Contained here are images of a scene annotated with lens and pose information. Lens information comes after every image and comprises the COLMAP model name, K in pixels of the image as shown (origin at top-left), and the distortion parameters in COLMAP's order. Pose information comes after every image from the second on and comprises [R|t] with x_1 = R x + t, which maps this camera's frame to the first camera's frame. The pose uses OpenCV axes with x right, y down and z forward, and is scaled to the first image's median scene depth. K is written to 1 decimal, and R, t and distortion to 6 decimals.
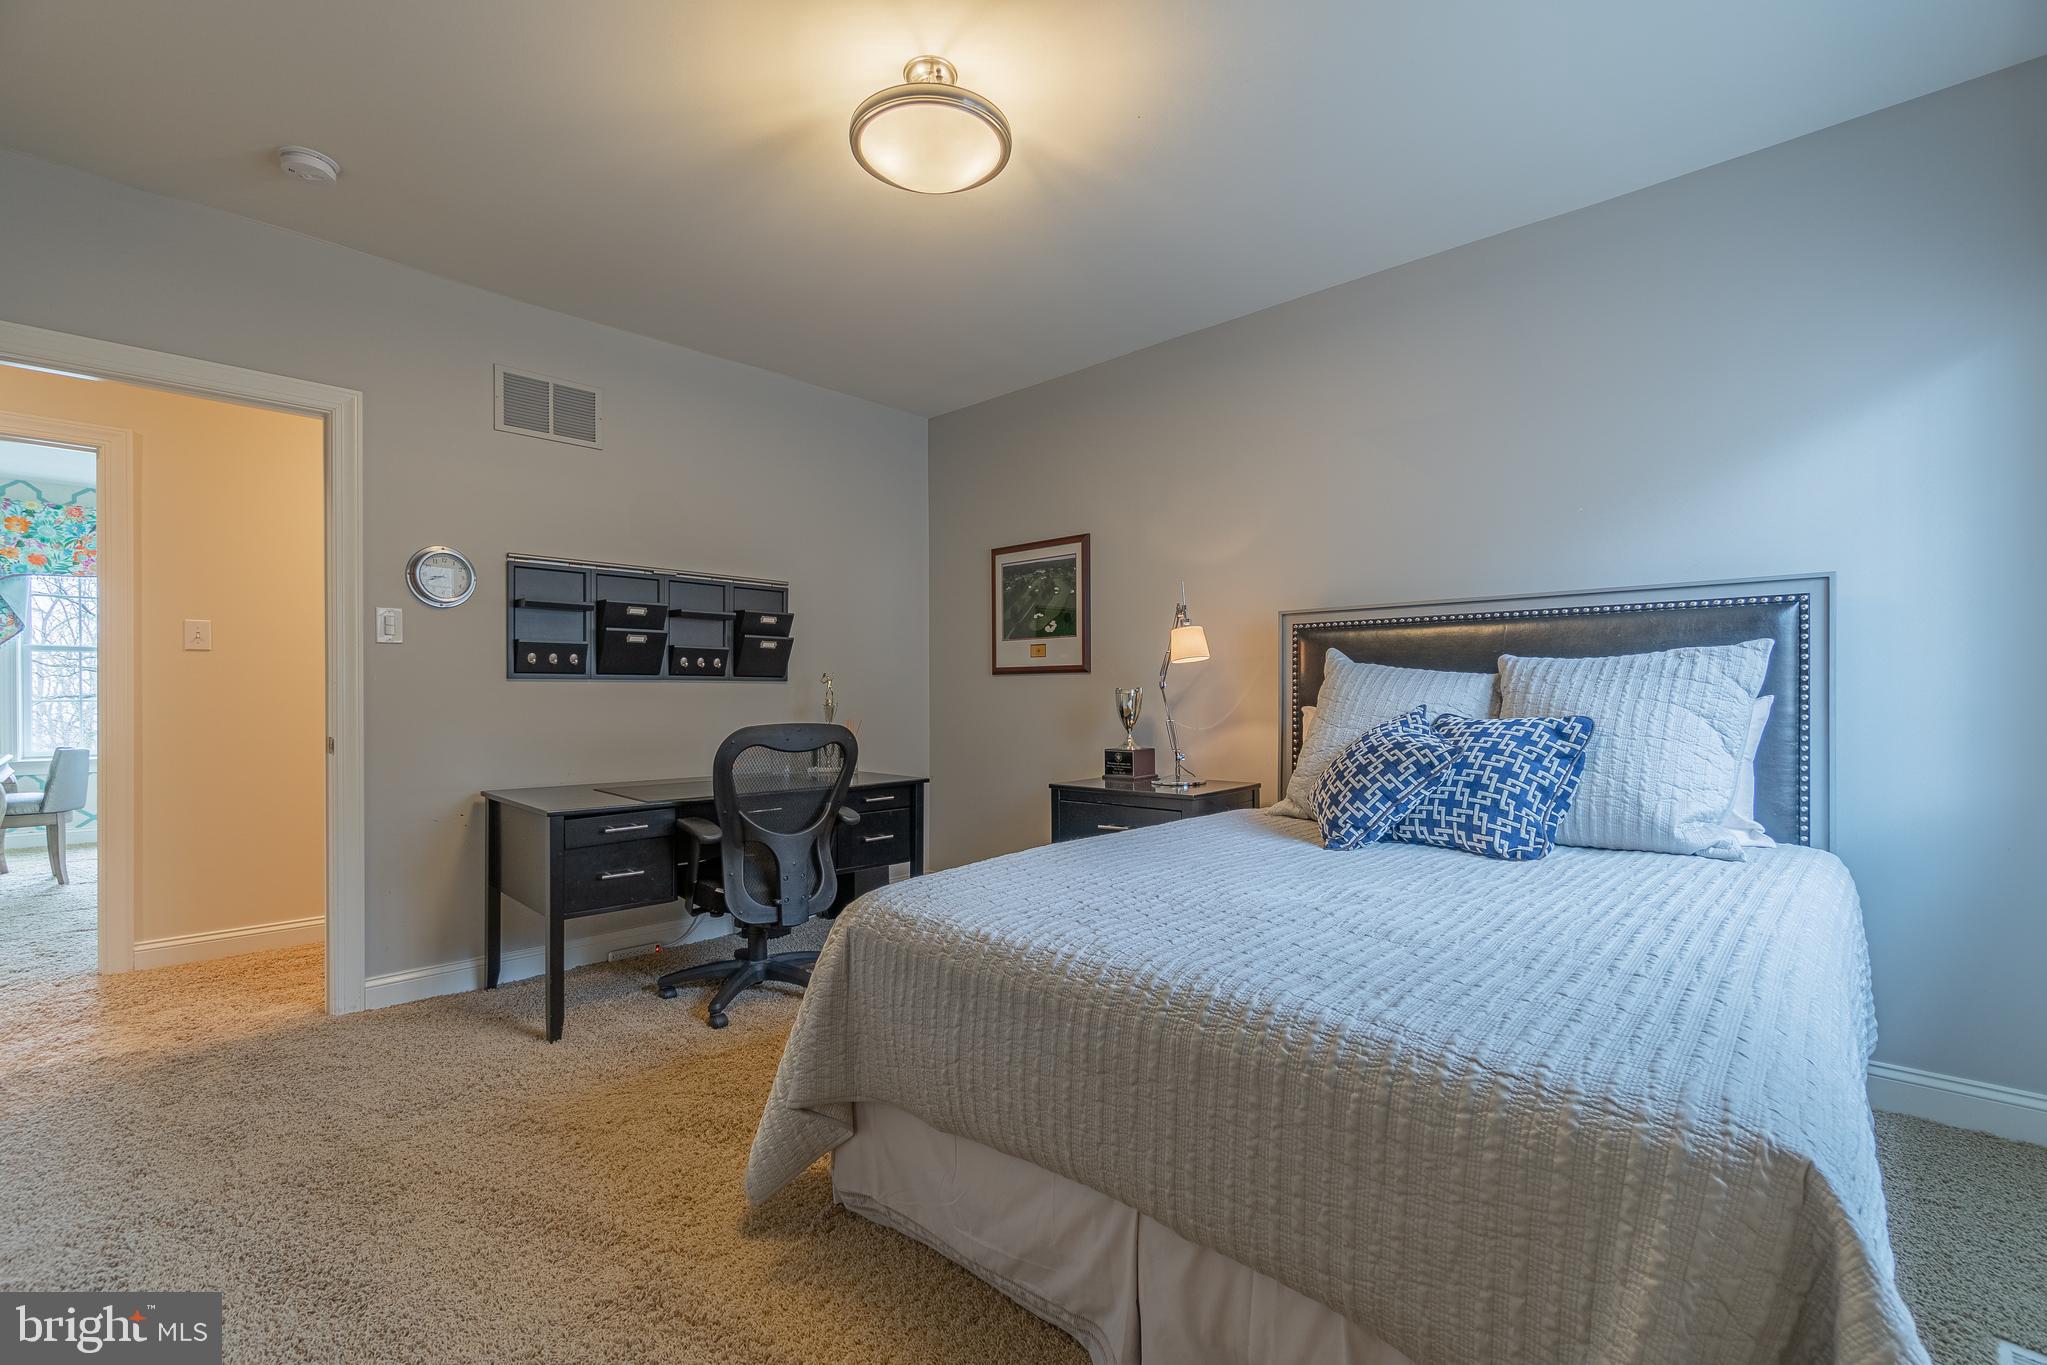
lens RADIAL K [[895.0, 0, 1017.4], [0, 895.0, 695.0], [0, 0, 1]] dist [-0.004833, 0.001450]
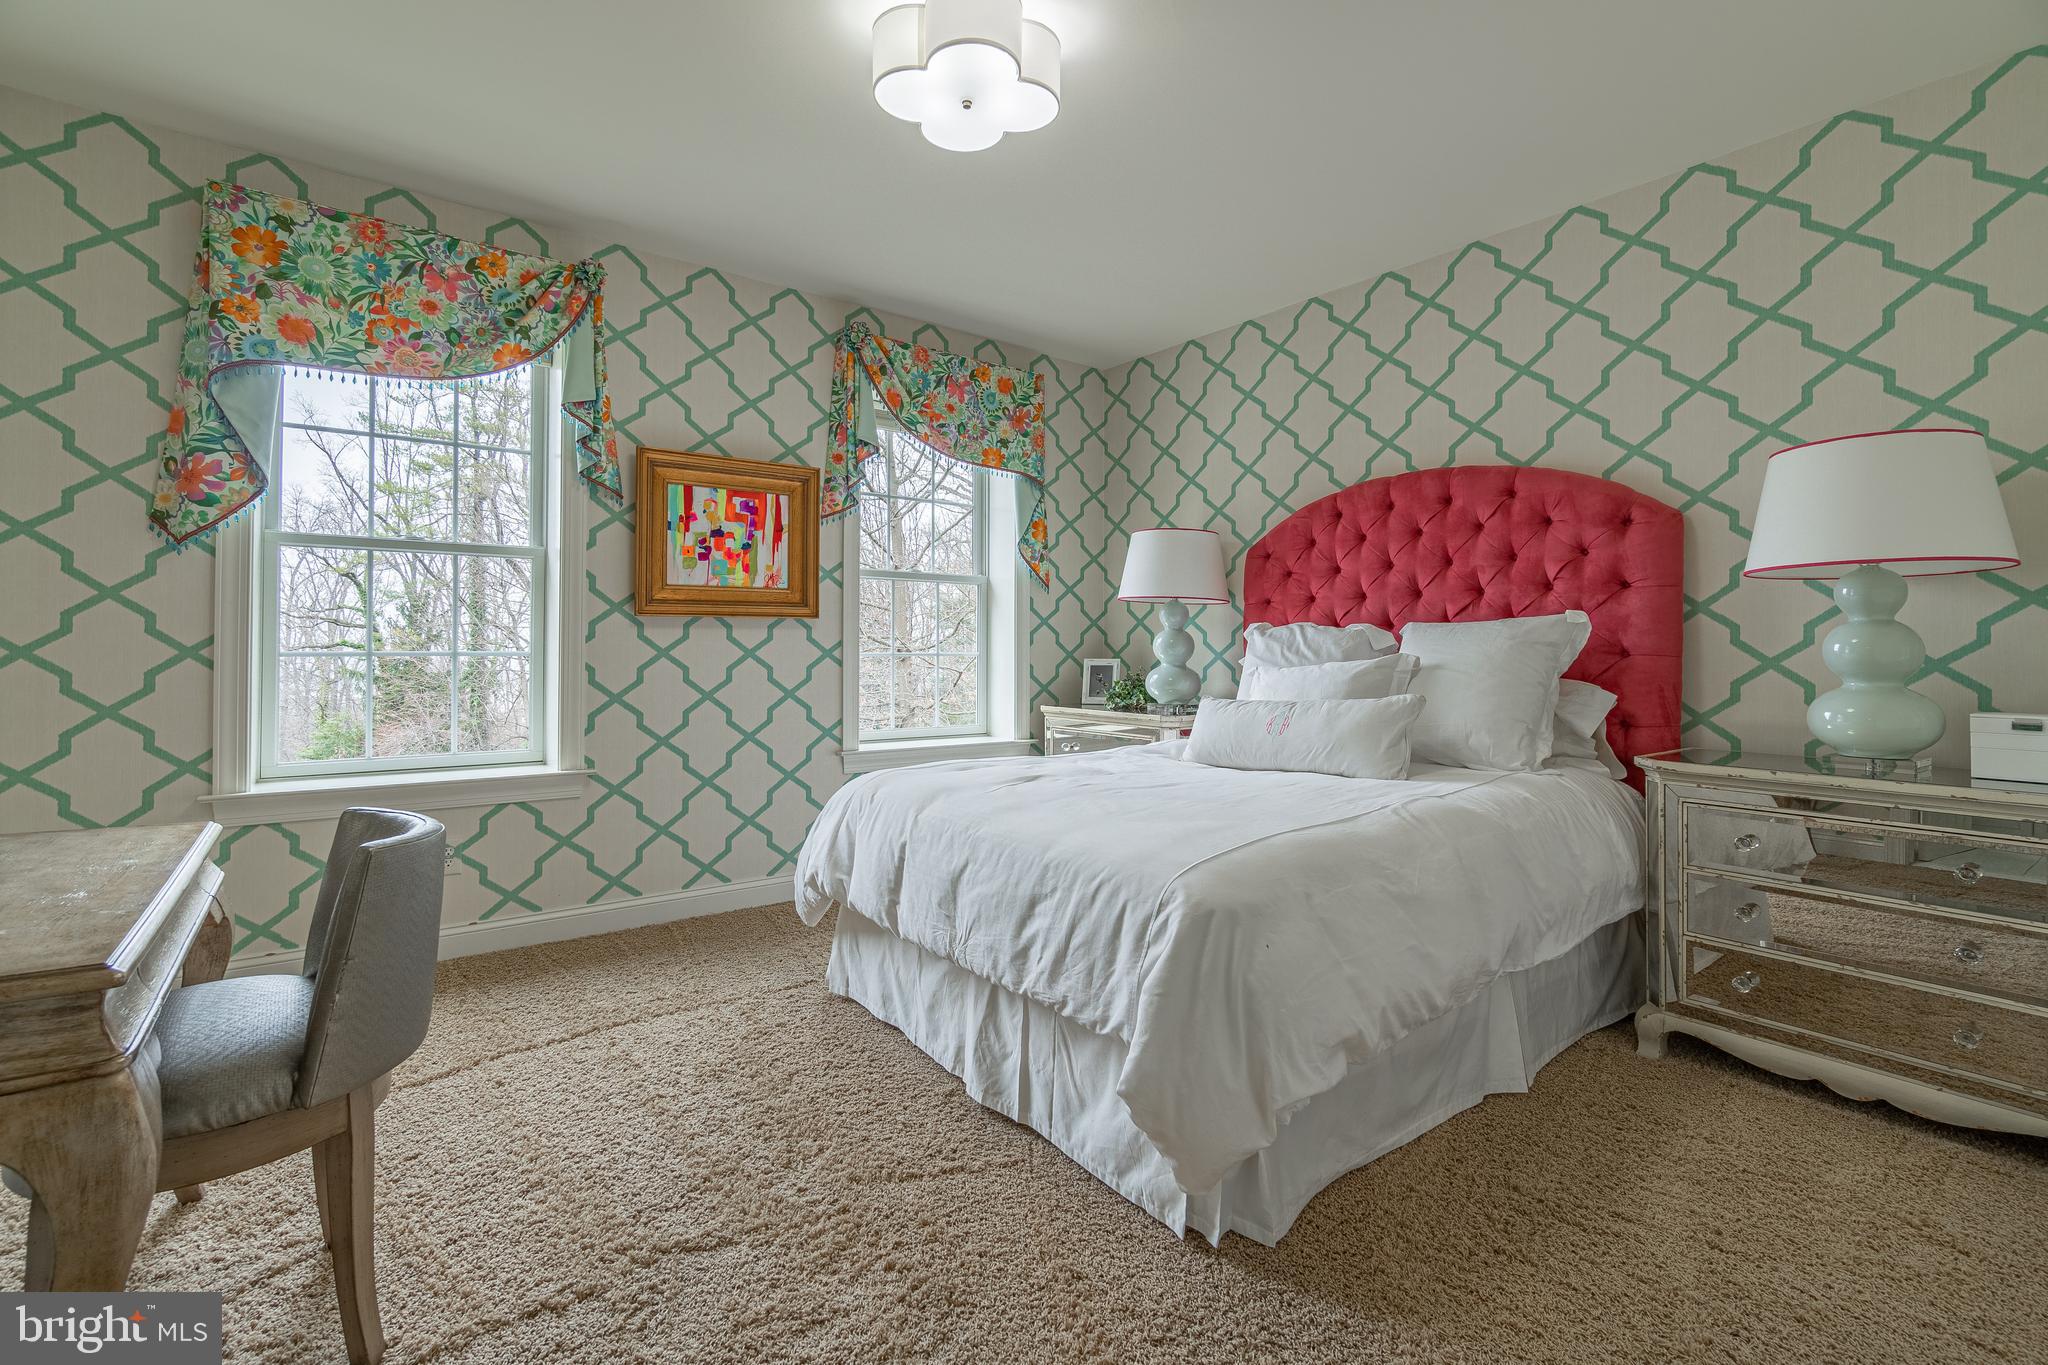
lens RADIAL K [[895.4, 0, 999.9], [0, 895.4, 635.2], [0, 0, 1]] dist [-0.004833, 0.001450]
pose [[0.987435, 0.002270, -0.158006, -0.694525], [-0.005060, 0.999838, -0.017258, 0.001735], [0.157942, 0.017841, 0.987287, 0.629958]]
